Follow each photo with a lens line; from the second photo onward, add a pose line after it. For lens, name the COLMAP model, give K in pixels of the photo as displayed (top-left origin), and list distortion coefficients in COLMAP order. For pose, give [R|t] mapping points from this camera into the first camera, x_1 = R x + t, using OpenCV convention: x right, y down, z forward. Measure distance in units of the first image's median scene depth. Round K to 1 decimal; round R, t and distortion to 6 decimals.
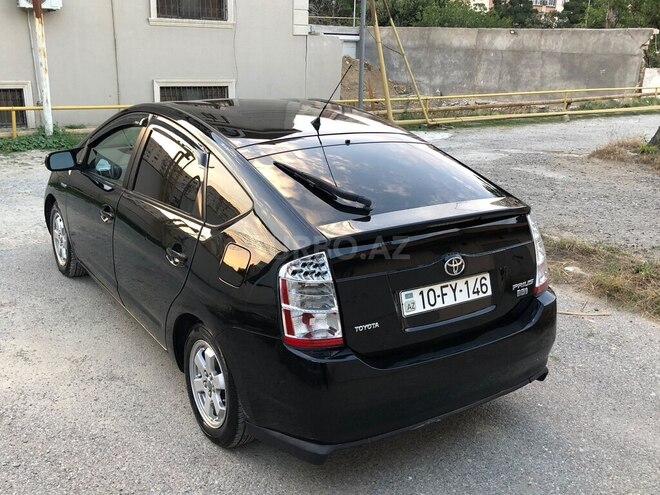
lens RADIAL K [[688.1, 0, 323.4], [0, 688.1, 248.4], [0, 0, 1]] dist [0.089002, -0.226472]
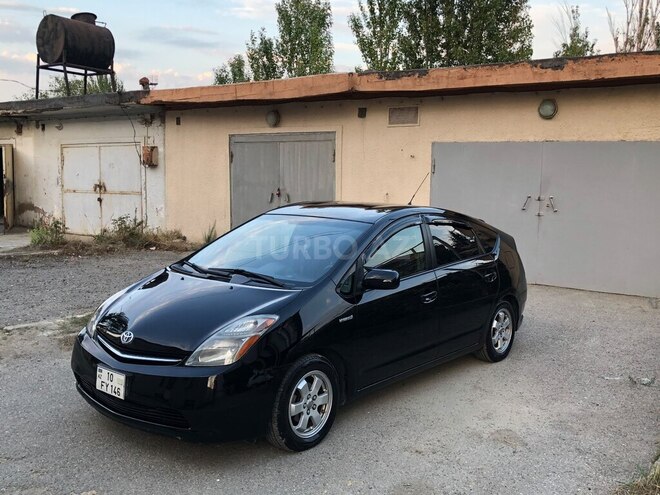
lens RADIAL K [[689.6, 0, 332.1], [0, 689.6, 233.6], [0, 0, 1]] dist [0.086231, -0.210272]
pose [[-0.279300, -0.129489, 0.951433, -1.973913], [0.258171, 0.944251, 0.204299, -0.628021], [-0.924846, 0.302693, -0.230299, 1.910508]]
